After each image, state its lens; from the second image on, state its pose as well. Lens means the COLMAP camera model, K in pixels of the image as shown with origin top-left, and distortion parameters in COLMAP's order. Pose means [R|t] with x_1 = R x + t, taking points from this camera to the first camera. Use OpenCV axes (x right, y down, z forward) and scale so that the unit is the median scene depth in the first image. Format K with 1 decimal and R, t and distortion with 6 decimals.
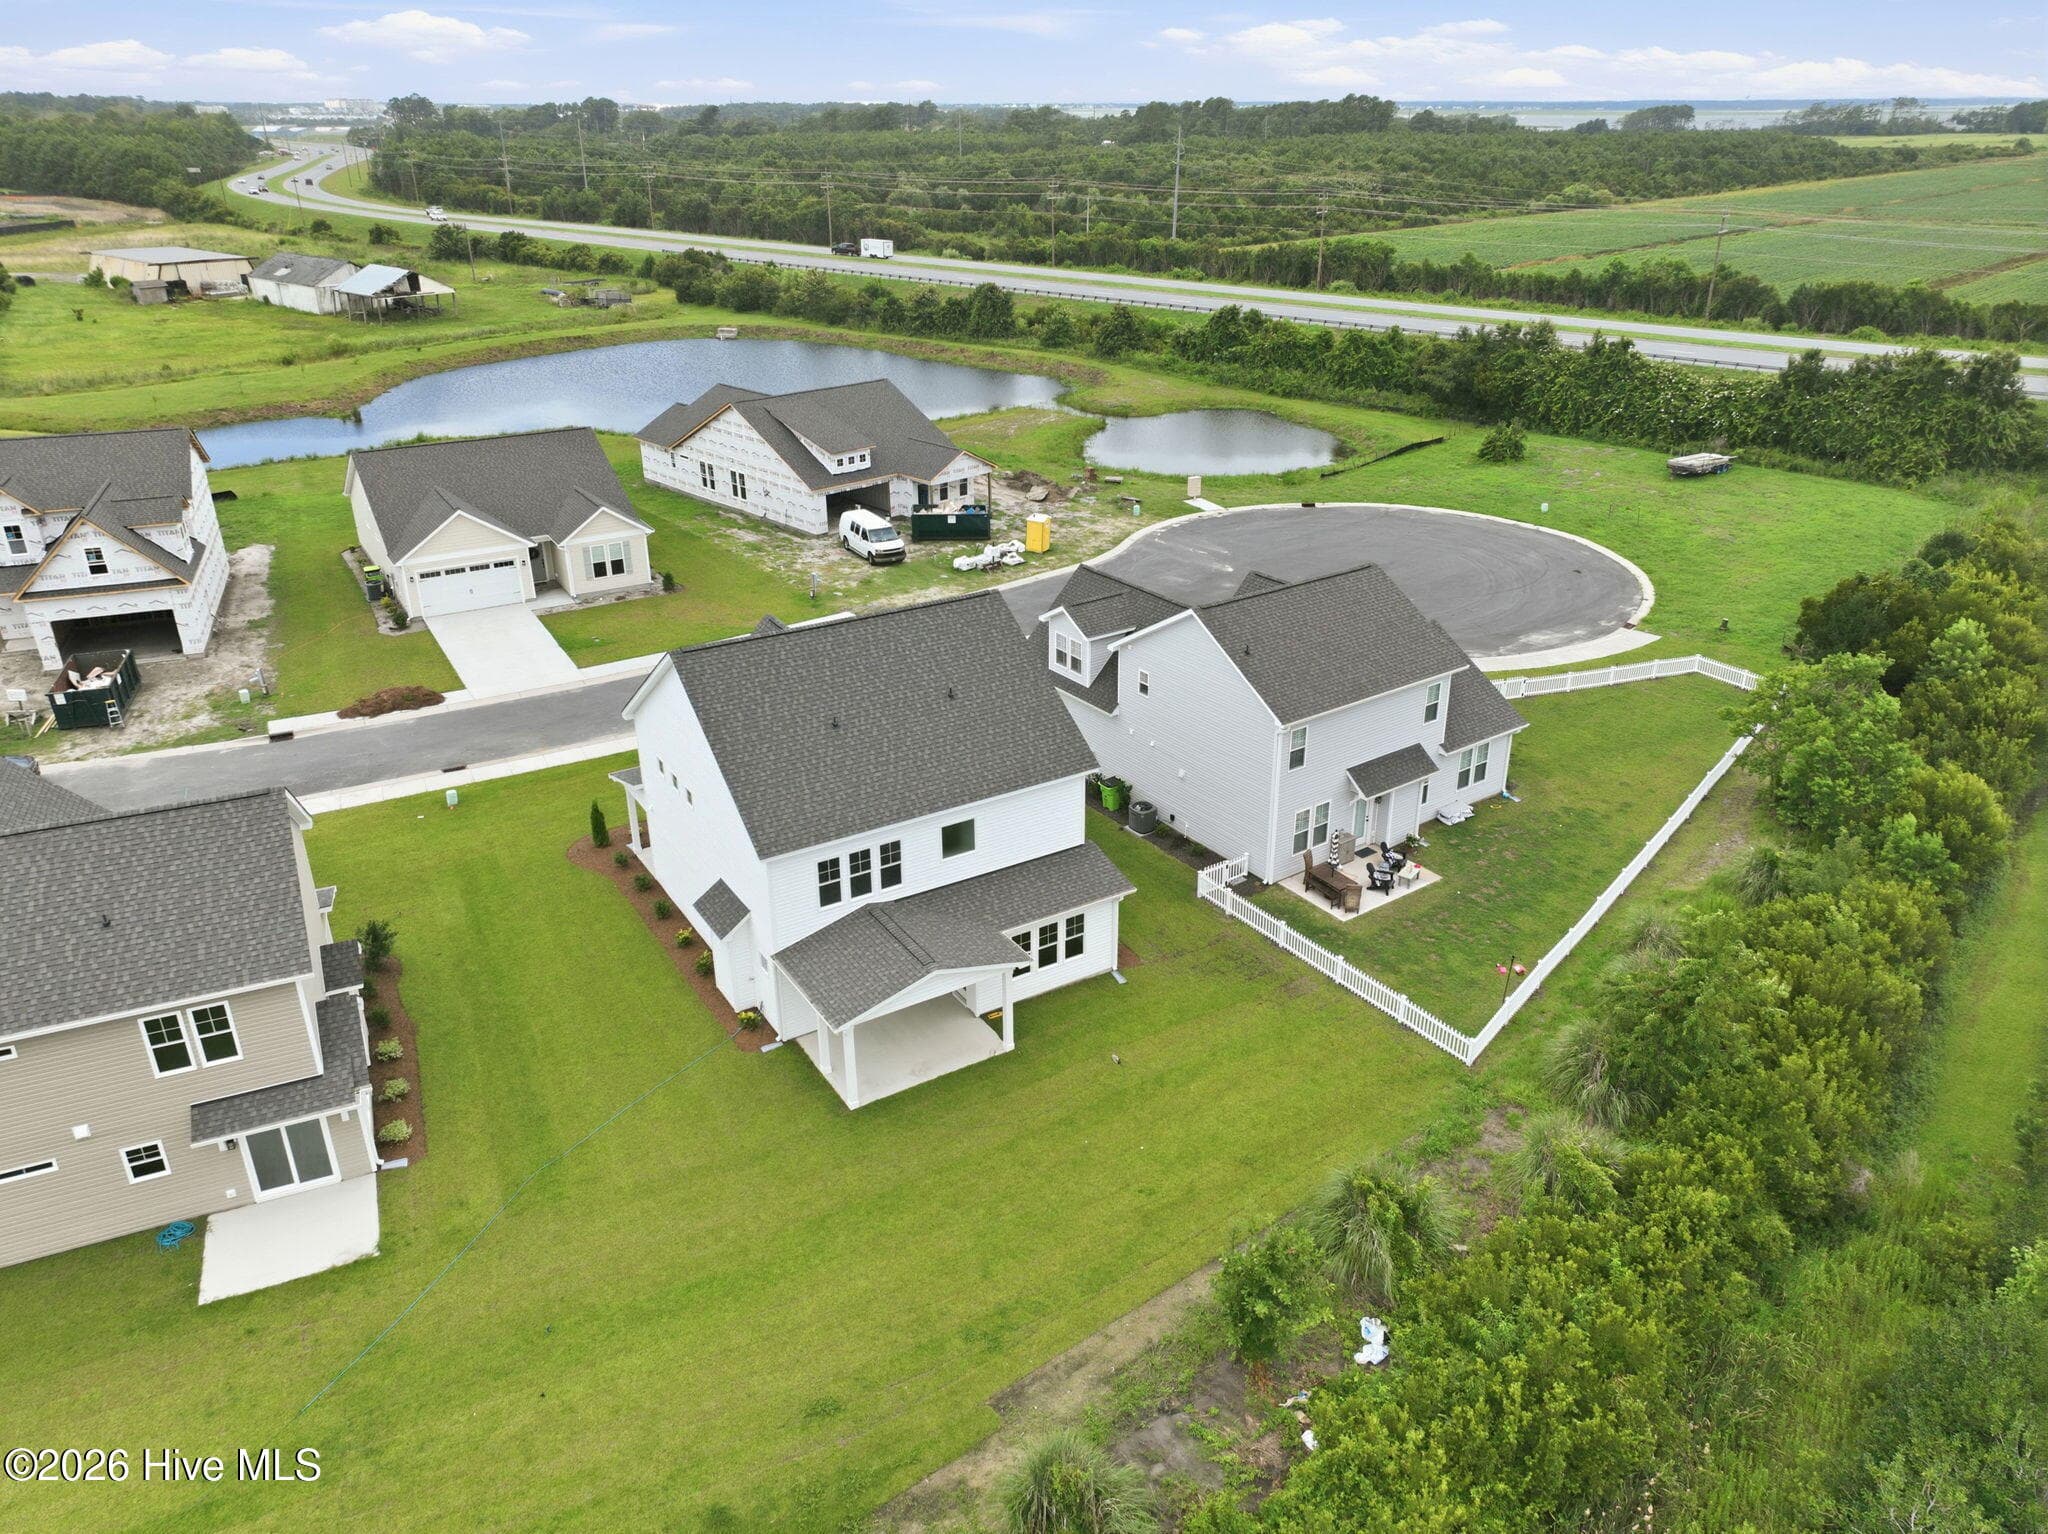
lens RADIAL K [[1437.2, 0, 1043.3], [0, 1437.2, 694.1], [0, 0, 1]] dist [0.001147, 0.014234]
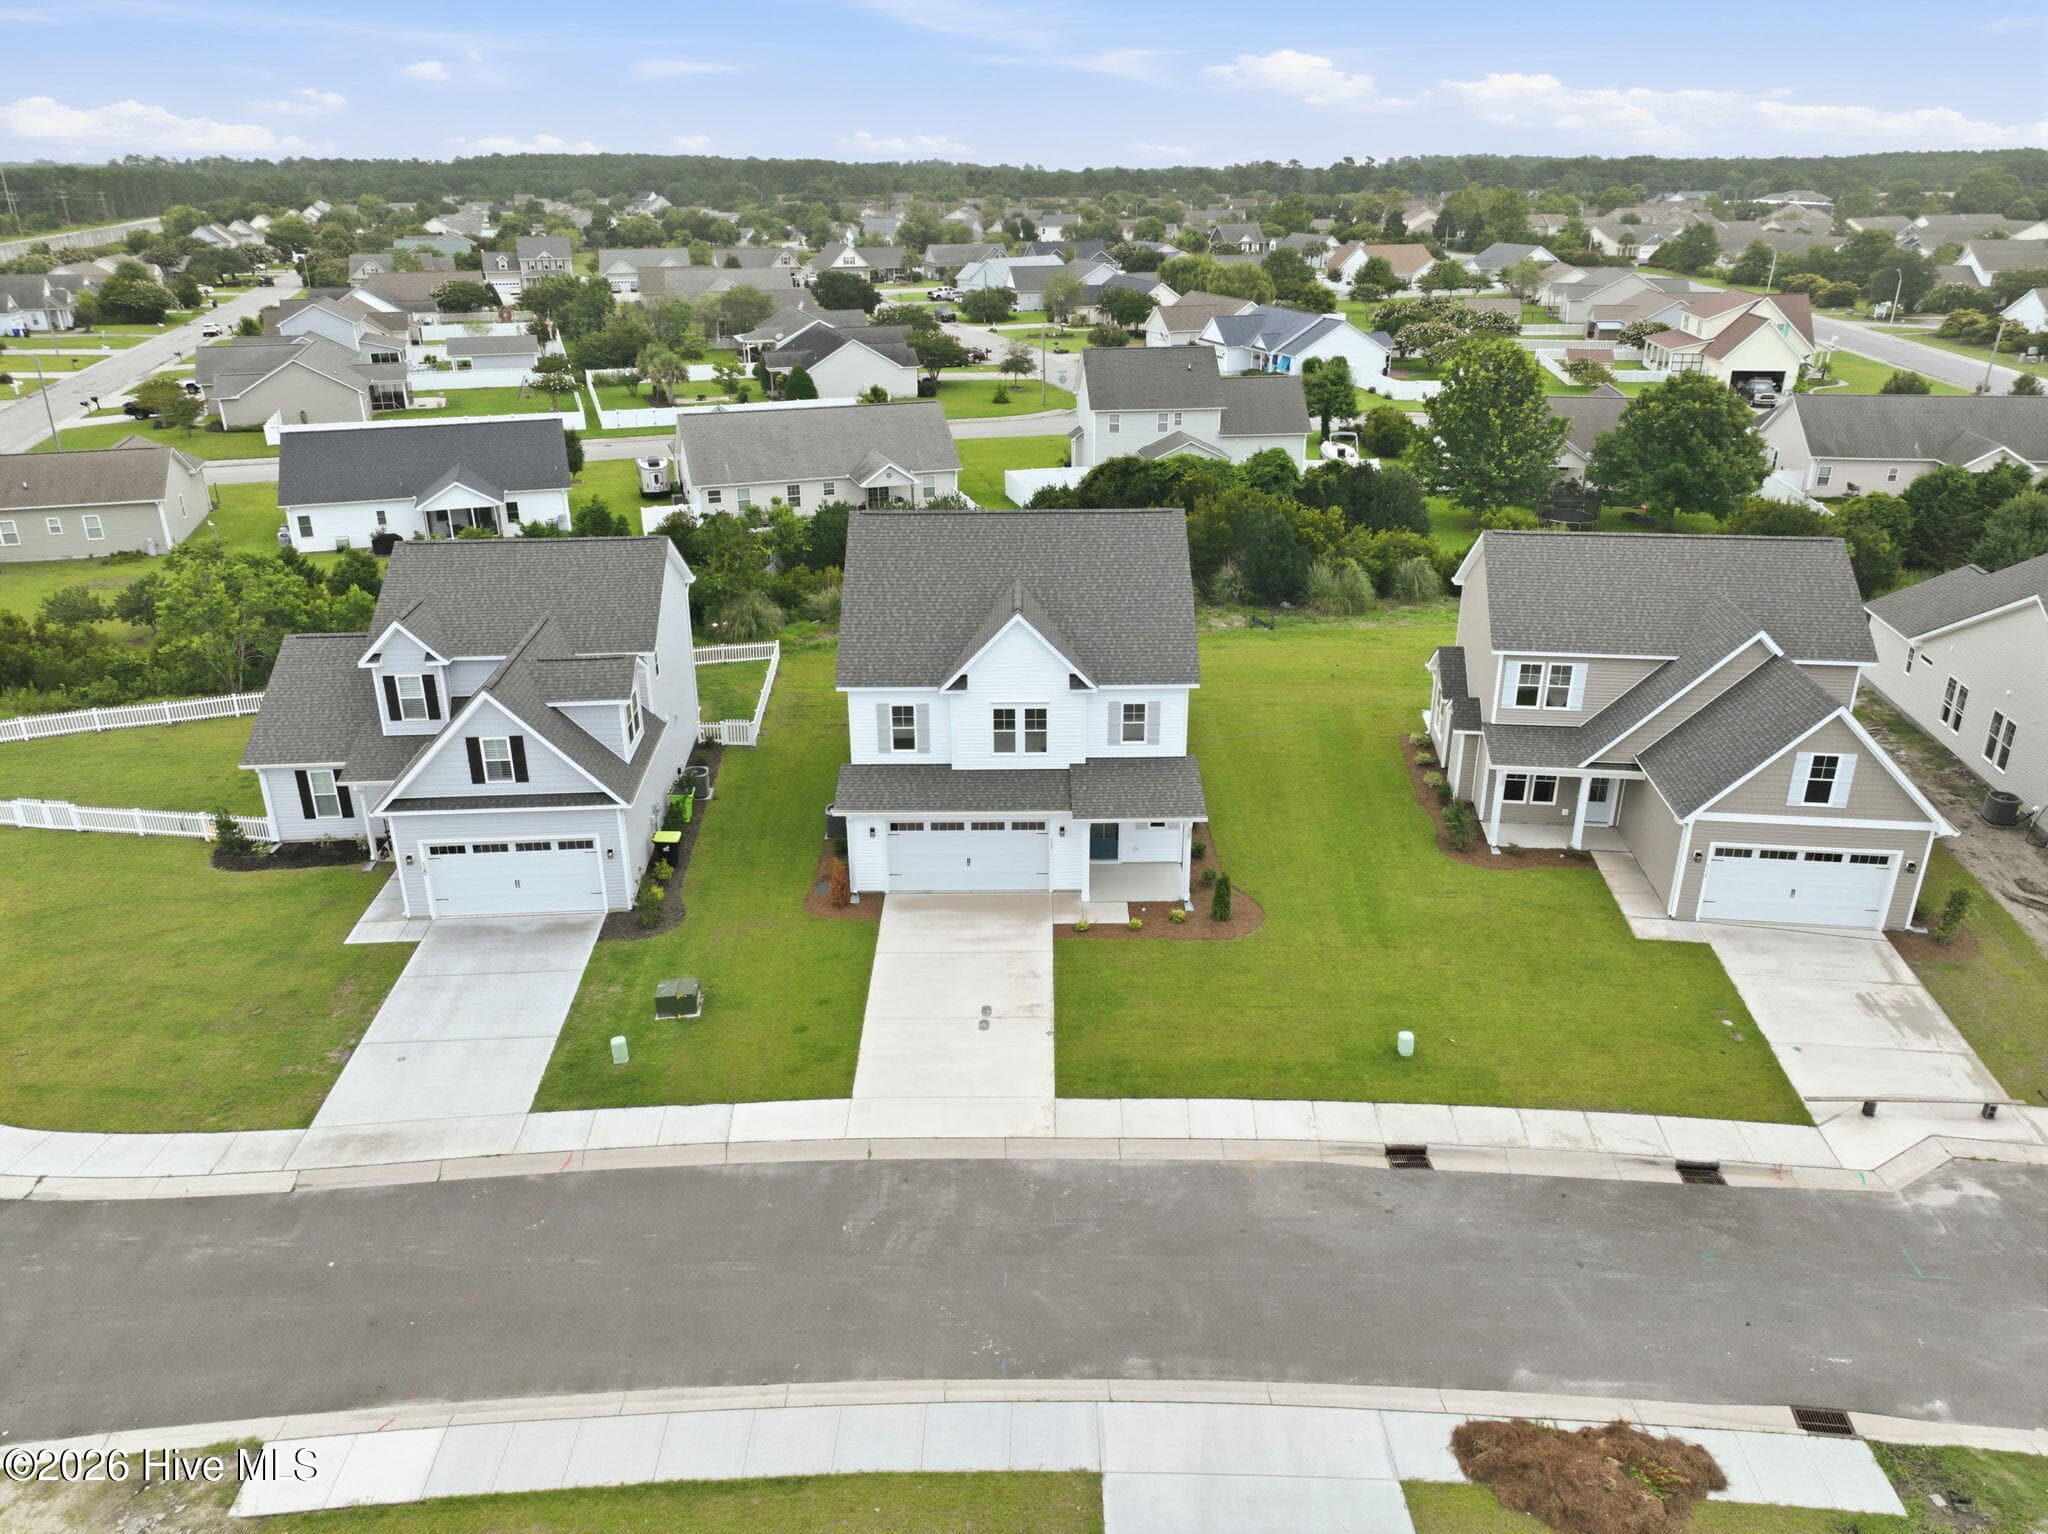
lens RADIAL K [[1437.2, 0, 1031.9], [0, 1437.2, 750.1], [0, 0, 1]] dist [0.001147, 0.014234]
pose [[-0.847190, -0.195817, 0.493887, -0.597056], [0.205378, 0.736631, 0.644356, -0.508574], [-0.489988, 0.647325, -0.583850, 1.460210]]
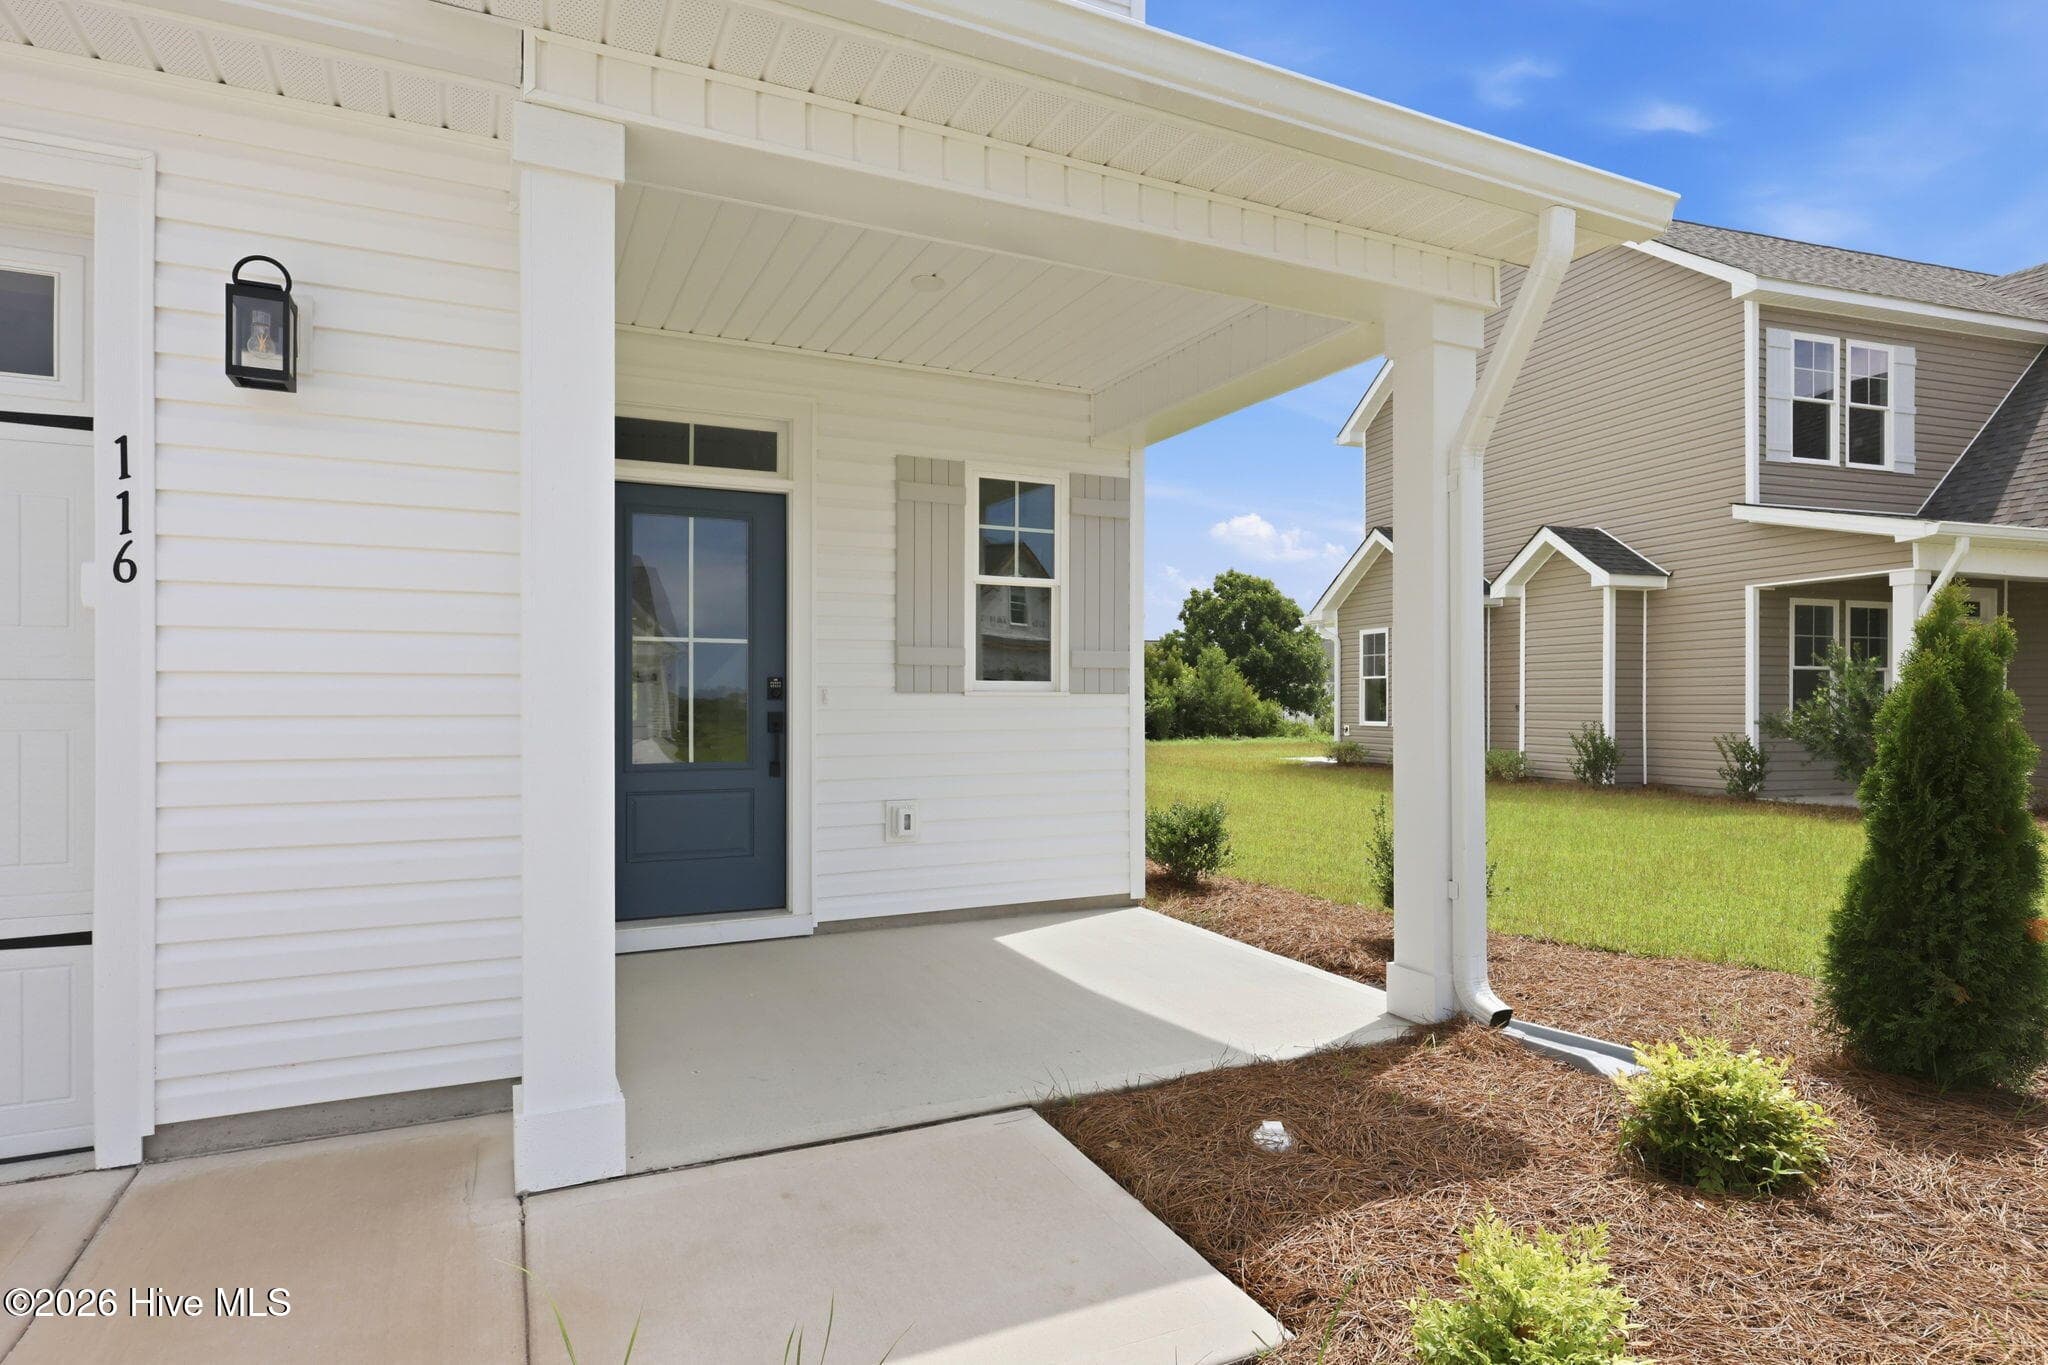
lens RADIAL K [[1109.1, 0, 1028.9], [0, 1109.1, 706.5], [0, 0, 1]] dist [0.018289, -0.002974]
pose [[-0.992483, 0.002240, 0.122361, -0.260432], [0.048748, 0.924325, 0.378479, 0.054610], [-0.112253, 0.381599, -0.917486, 1.056415]]
